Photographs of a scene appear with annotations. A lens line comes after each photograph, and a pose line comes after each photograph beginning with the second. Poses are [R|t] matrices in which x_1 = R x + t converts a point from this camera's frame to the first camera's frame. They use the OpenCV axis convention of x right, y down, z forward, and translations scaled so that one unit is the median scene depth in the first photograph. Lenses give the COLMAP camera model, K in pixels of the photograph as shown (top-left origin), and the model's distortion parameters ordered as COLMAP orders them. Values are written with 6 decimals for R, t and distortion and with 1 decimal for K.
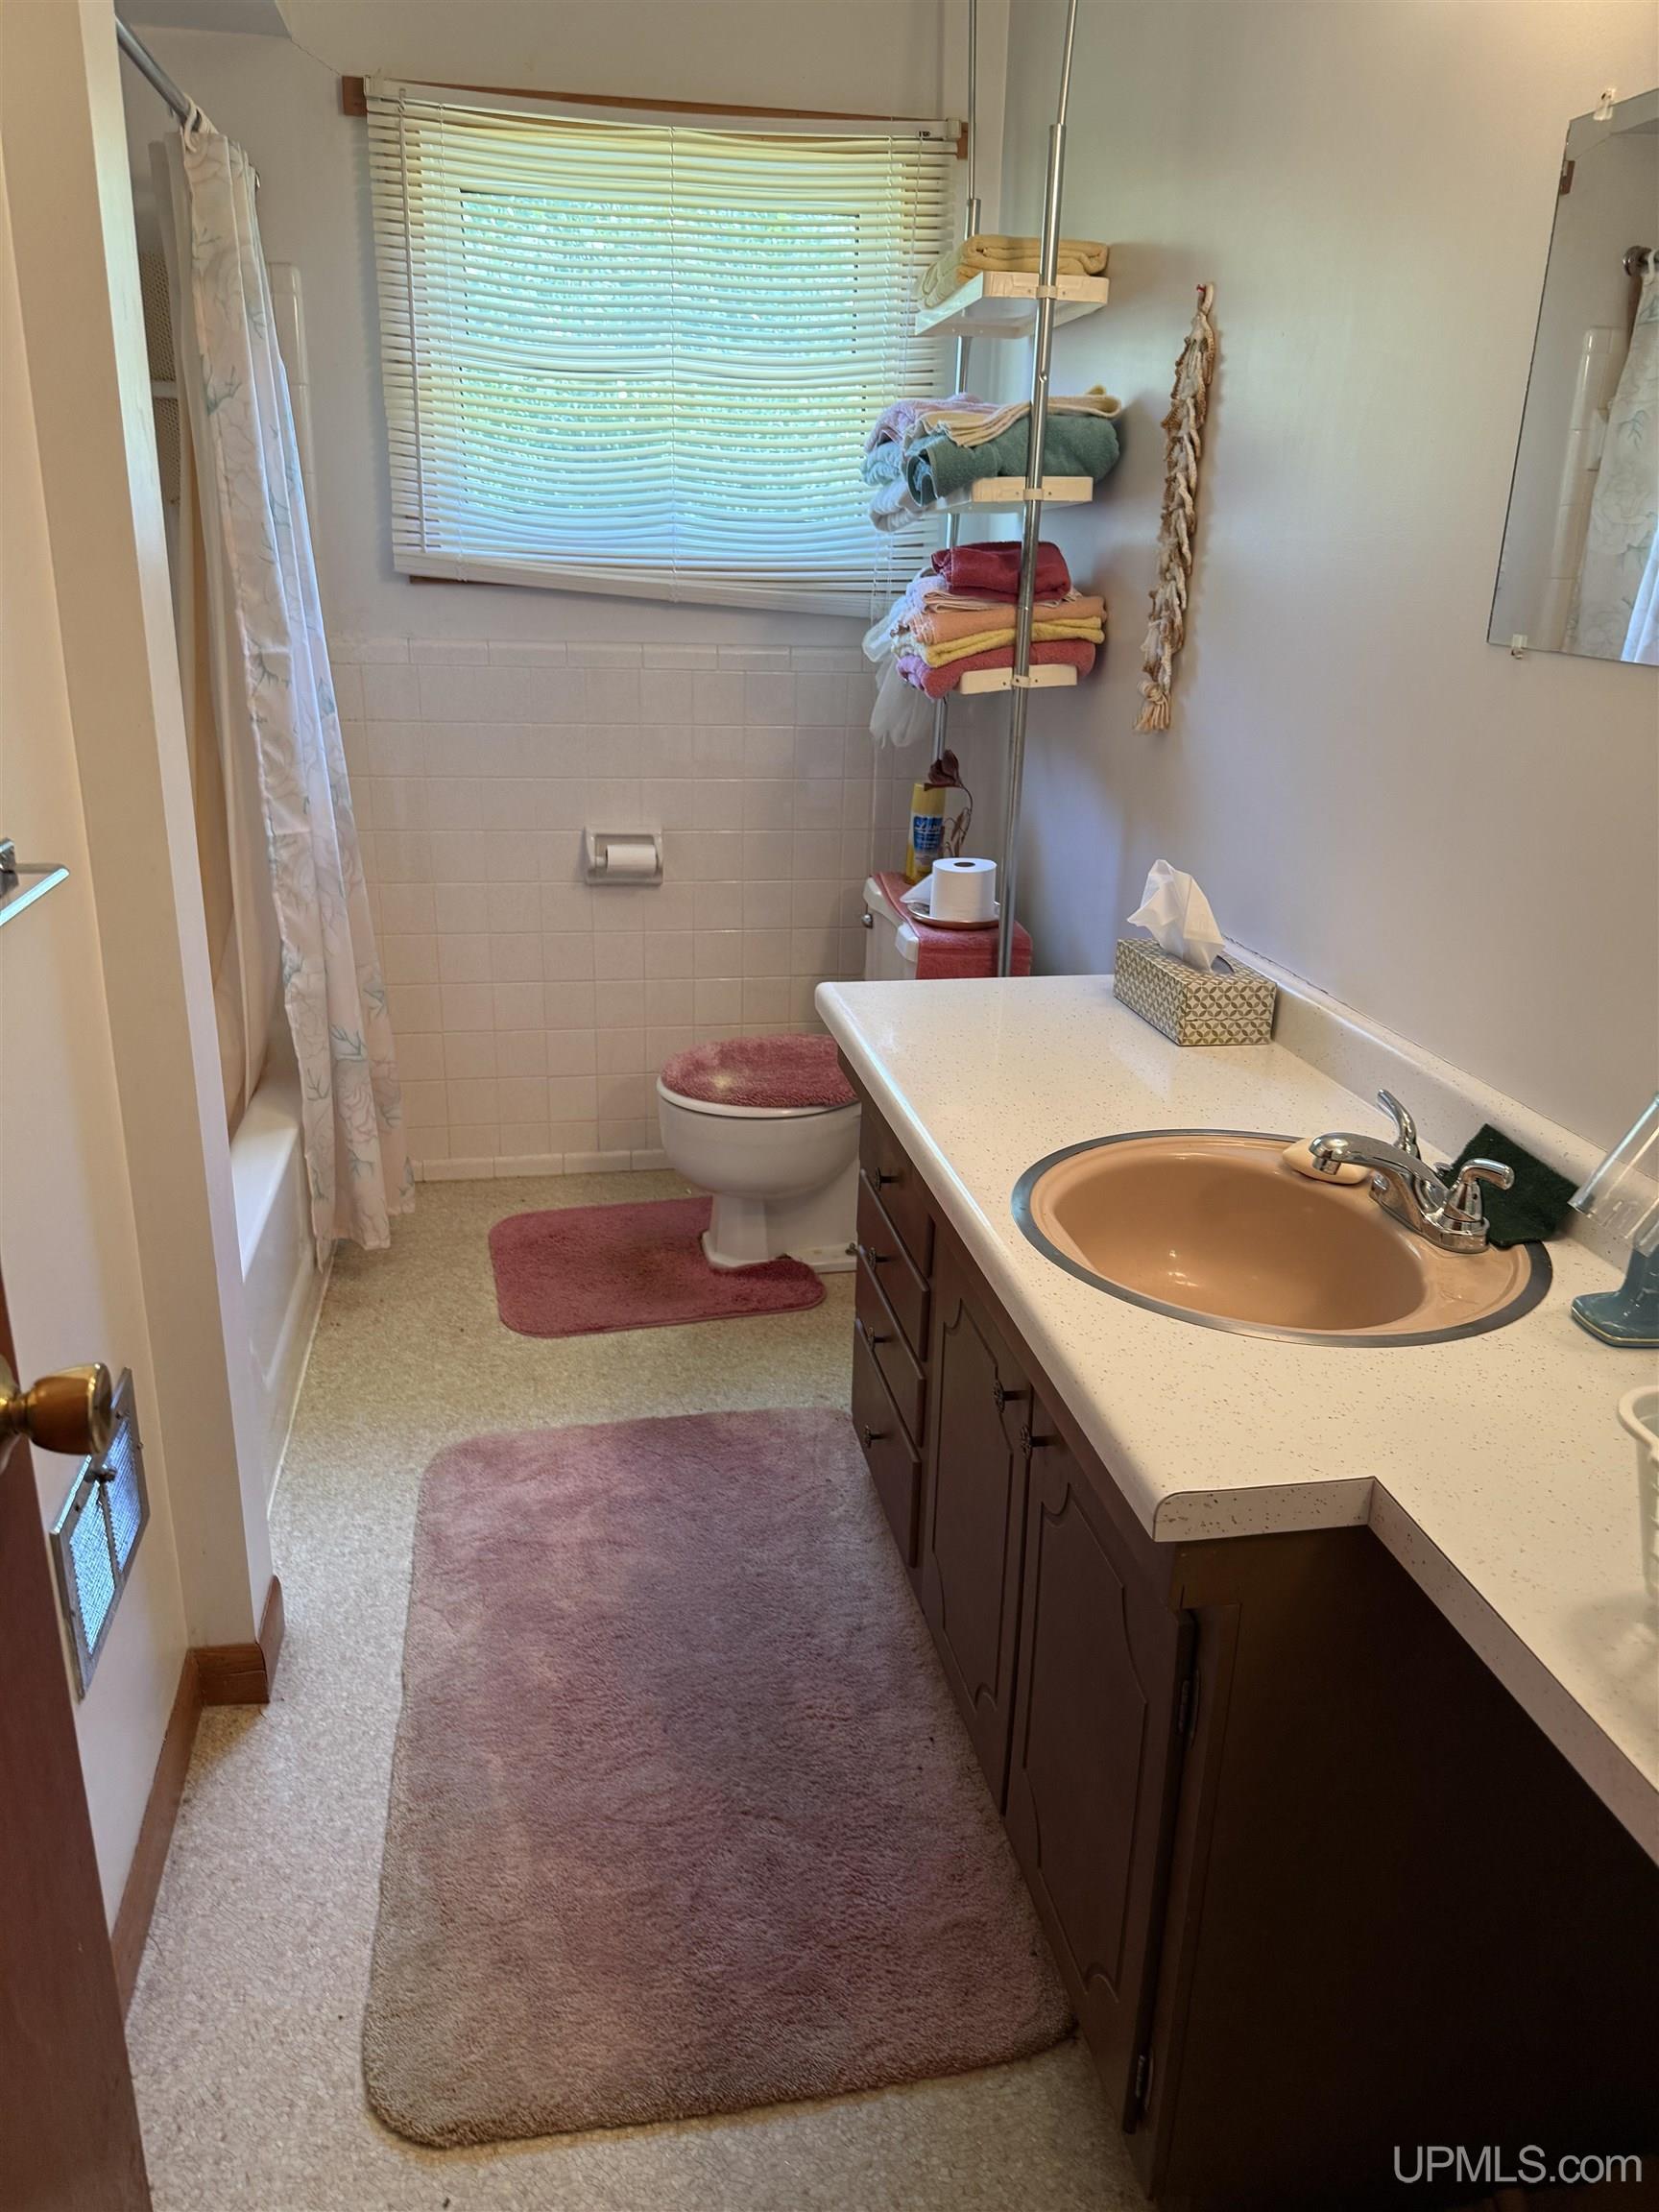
lens RADIAL K [[1559.9, 0, 822.9], [0, 1559.9, 1098.5], [0, 0, 1]] dist [0.104069, -0.152373]
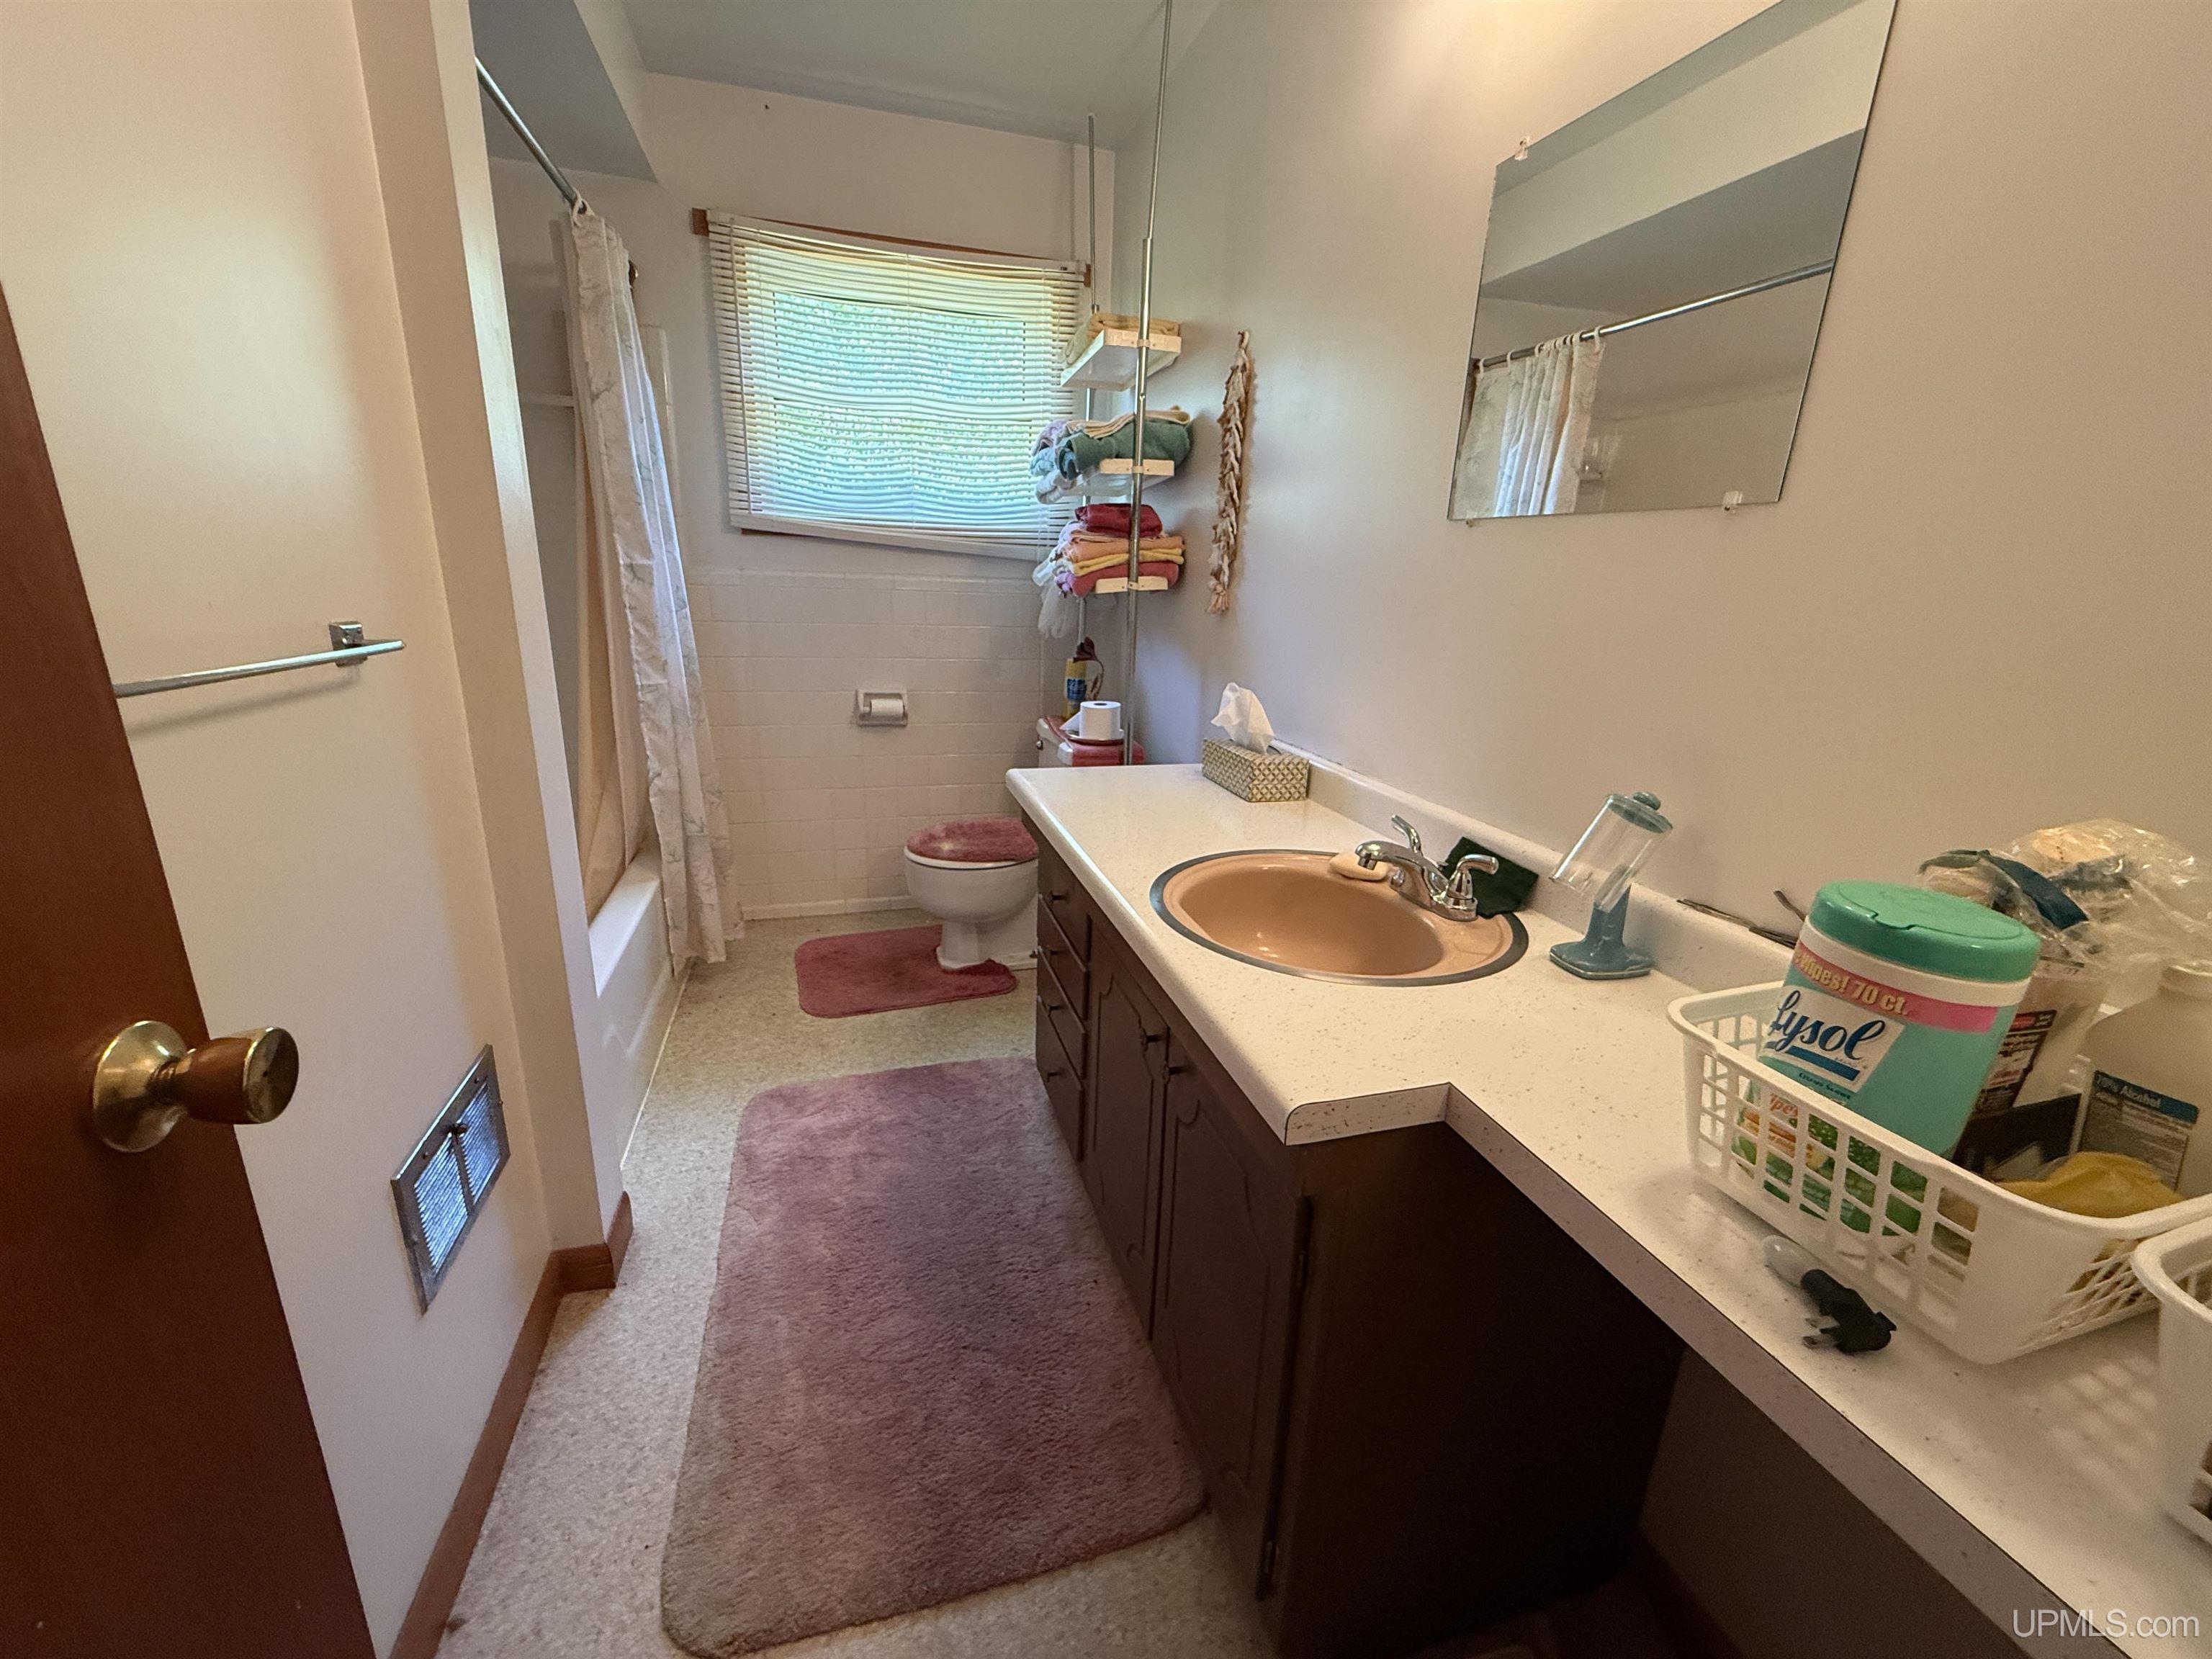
lens RADIAL K [[889.9, 0, 1106.0], [0, 889.9, 829.5], [0, 0, 1]] dist [-0.000745, -0.000210]
pose [[0.994475, -0.018296, 0.103365, 0.001332], [0.024096, 0.998188, -0.055145, 0.031969], [-0.102169, 0.057331, 0.993114, 0.142454]]
